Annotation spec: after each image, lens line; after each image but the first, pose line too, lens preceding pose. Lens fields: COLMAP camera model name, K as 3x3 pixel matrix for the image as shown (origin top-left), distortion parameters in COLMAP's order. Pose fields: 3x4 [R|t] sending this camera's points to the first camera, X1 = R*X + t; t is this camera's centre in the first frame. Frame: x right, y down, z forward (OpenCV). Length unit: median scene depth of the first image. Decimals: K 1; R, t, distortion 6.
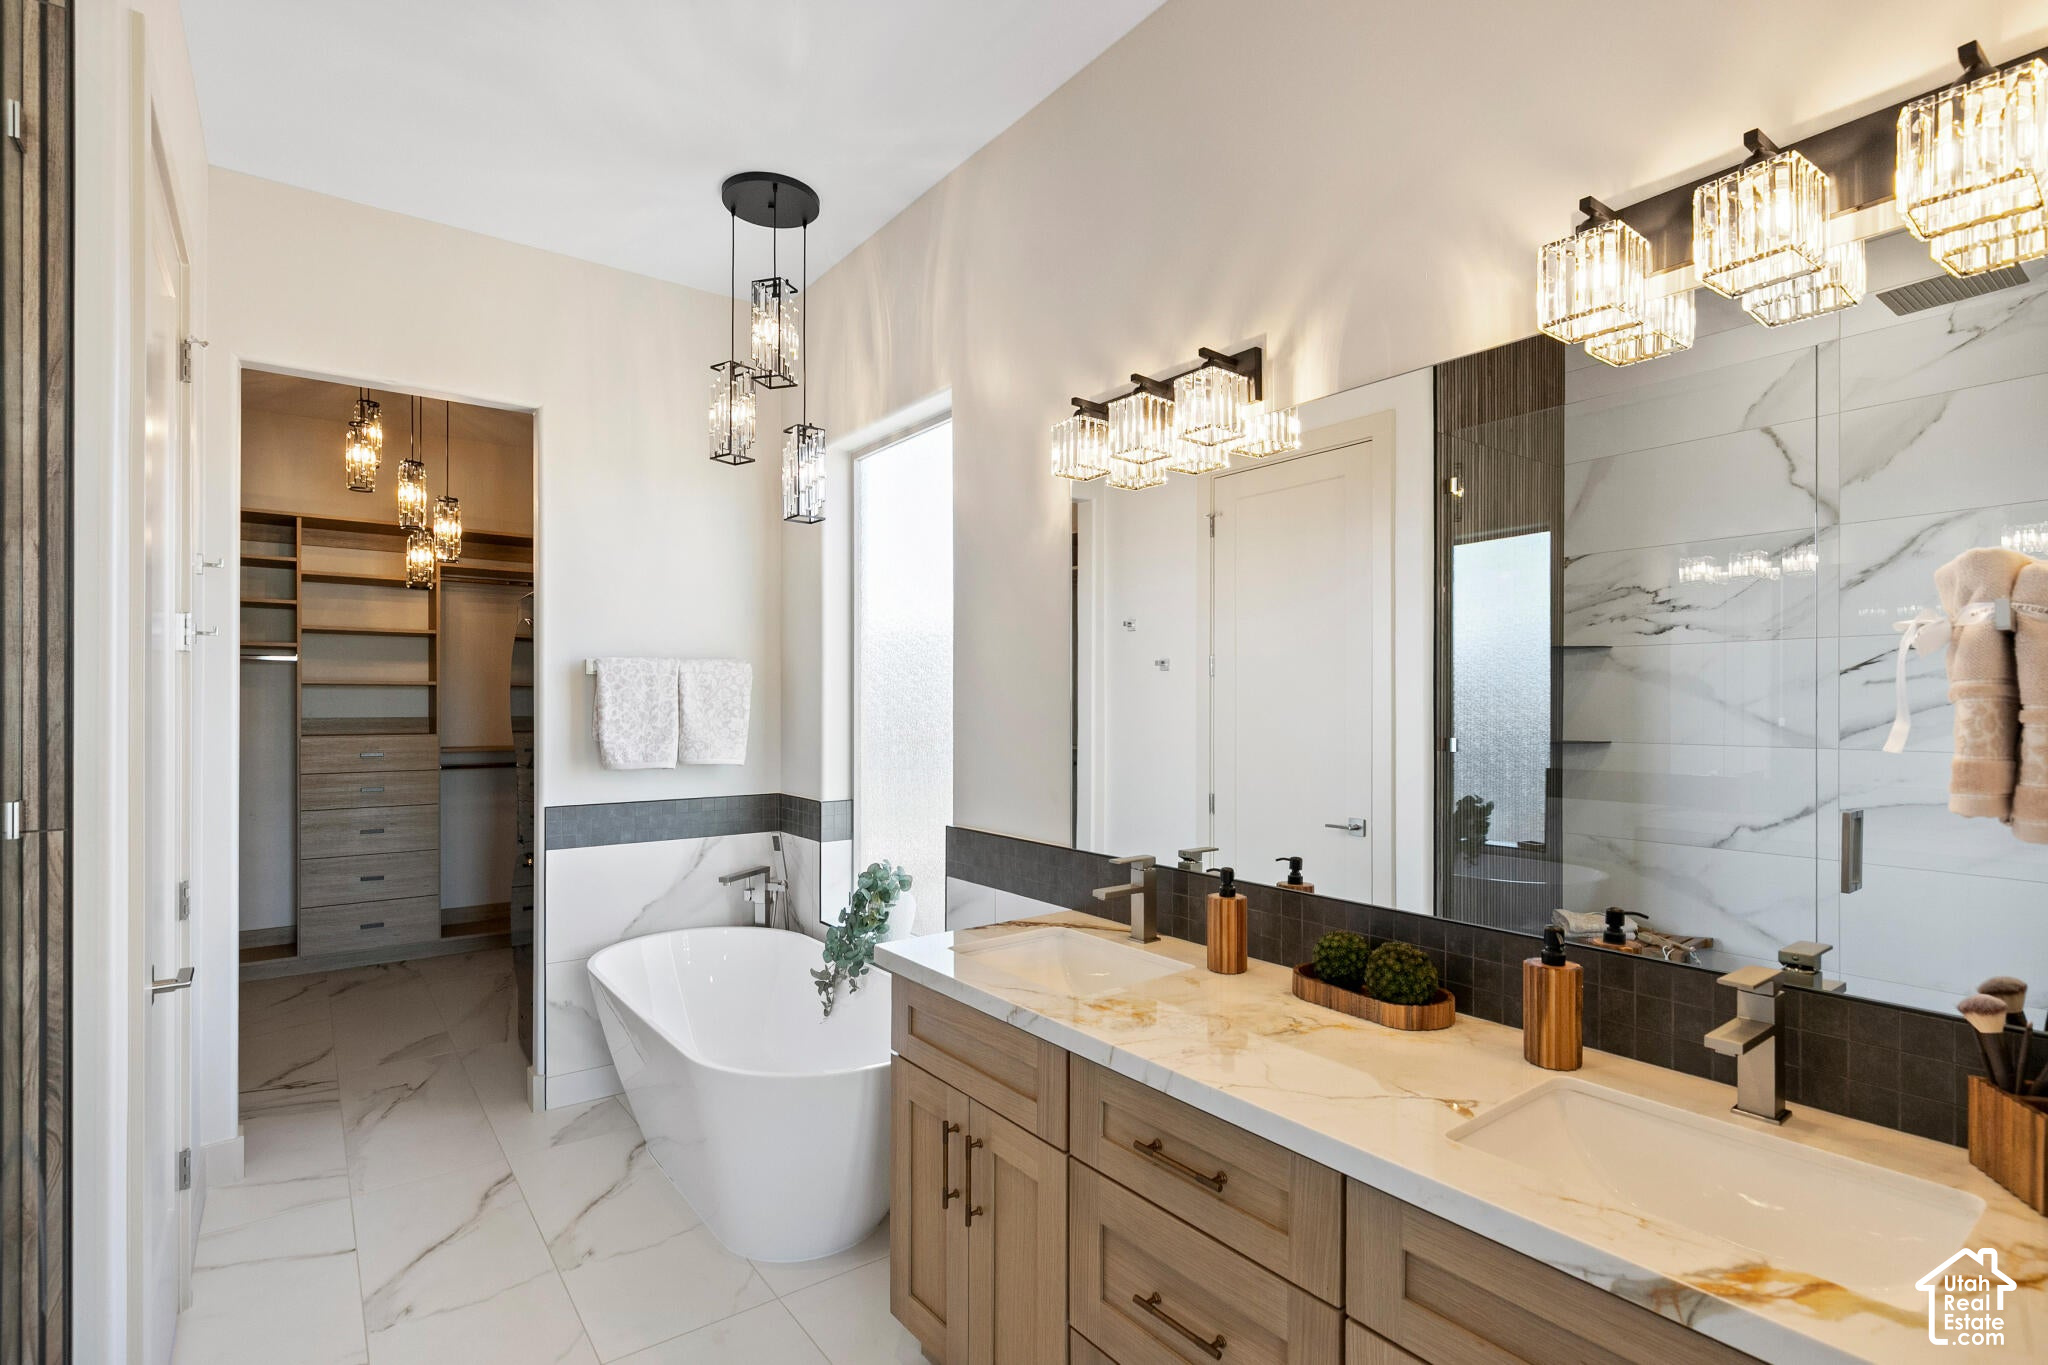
lens RADIAL K [[969.2, 0, 1027.1], [0, 969.2, 701.4], [0, 0, 1]] dist [0.003302, 0.000193]
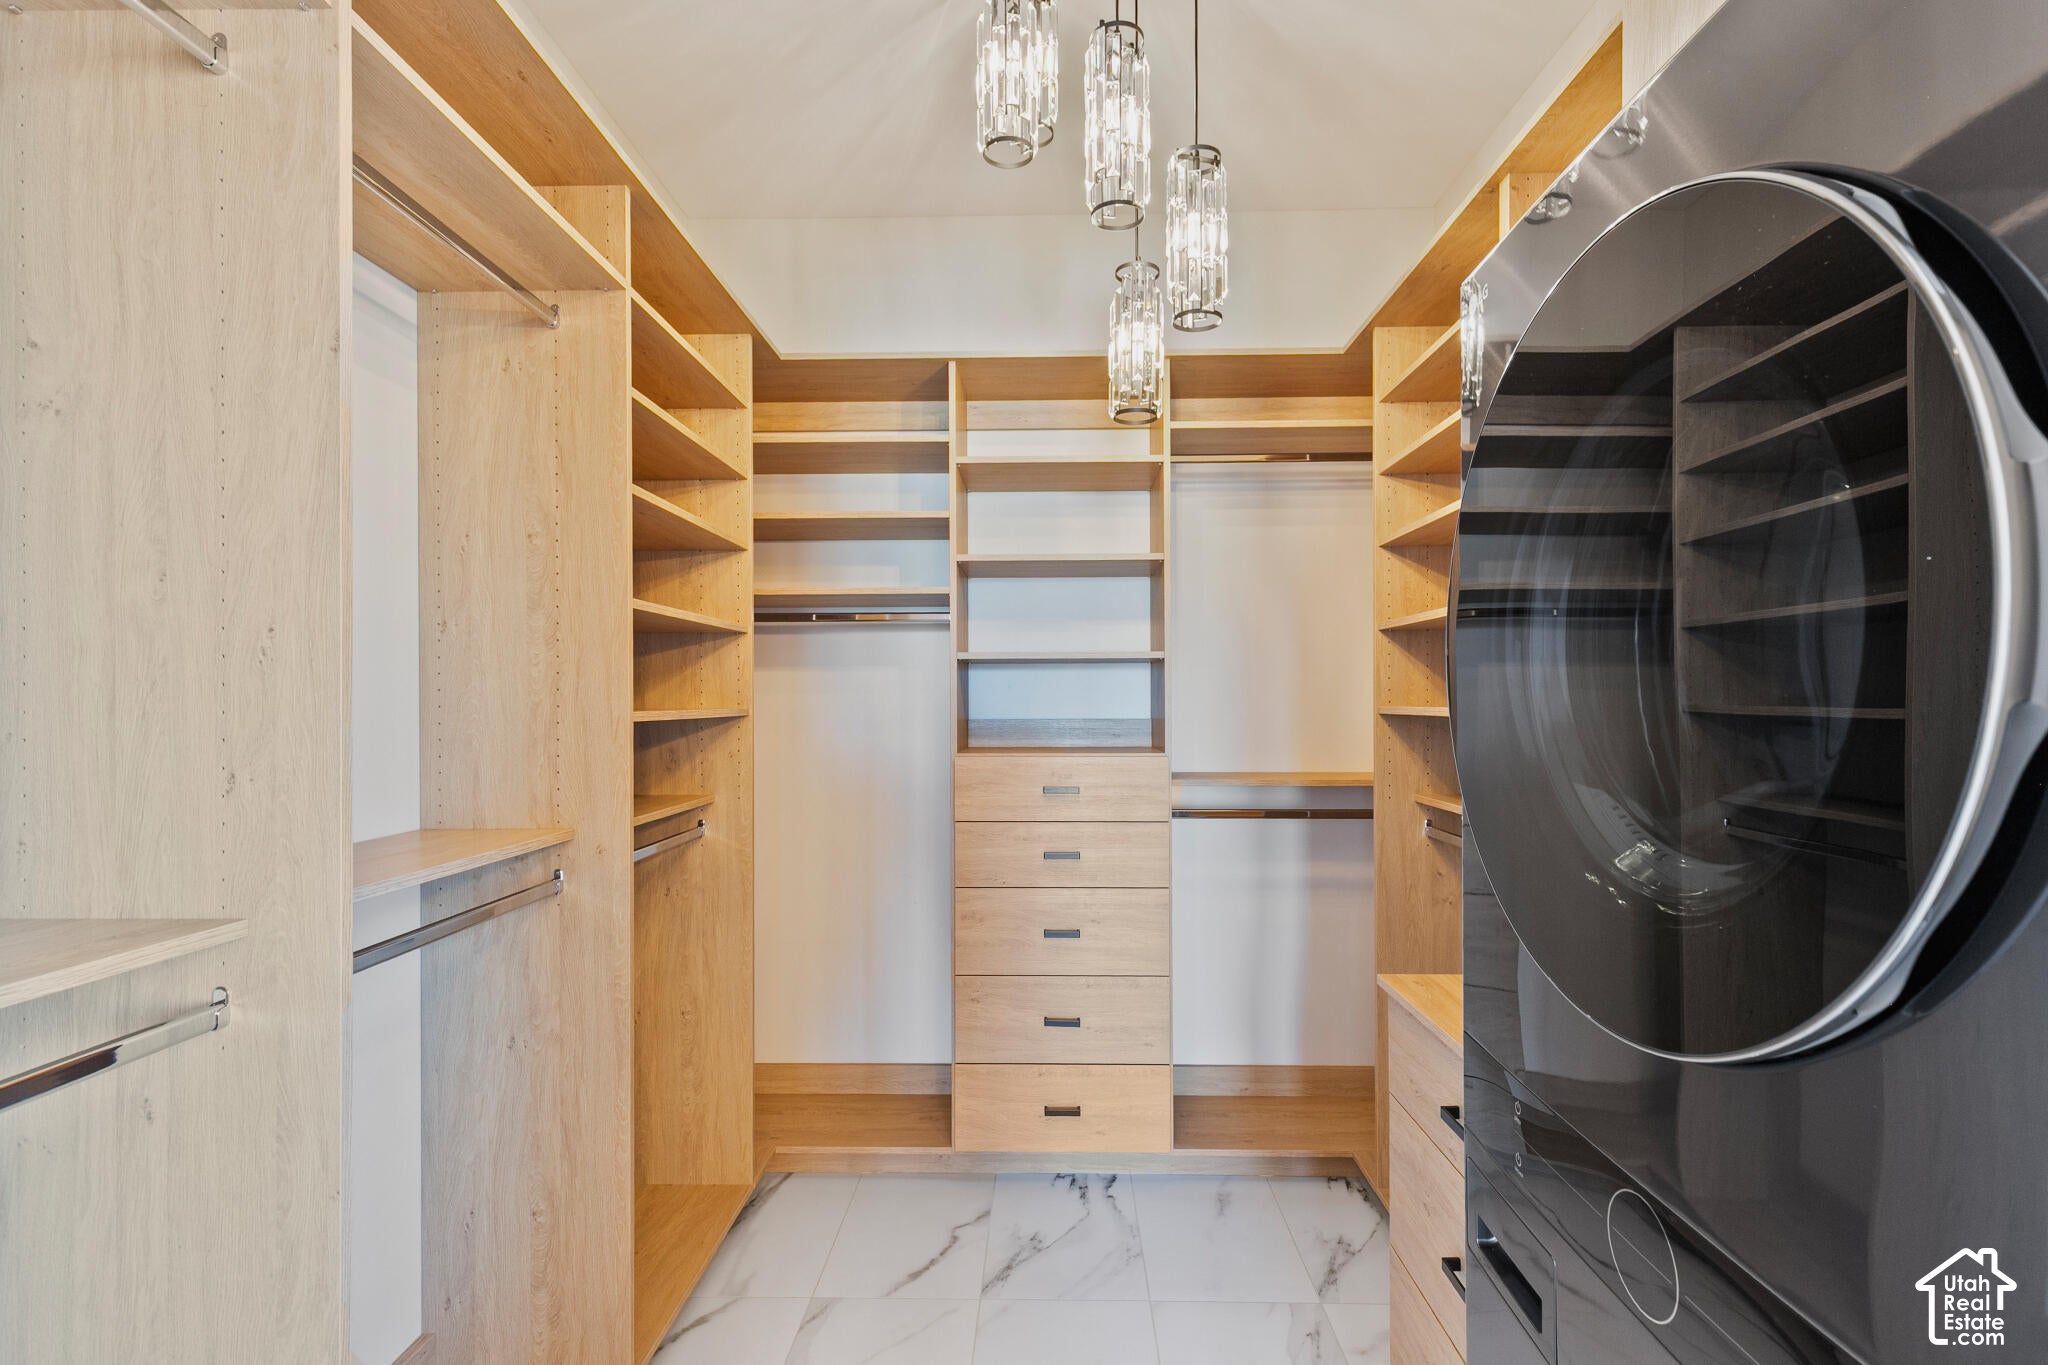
lens RADIAL K [[948.9, 0, 1027.4], [0, 948.9, 694.2], [0, 0, 1]] dist [0.015393, -0.002410]
pose [[0.779044, -0.001758, -0.626966, -0.346066], [-0.001414, 0.999989, -0.004561, 0.004651], [0.626967, 0.004440, 0.779033, 0.556807]]
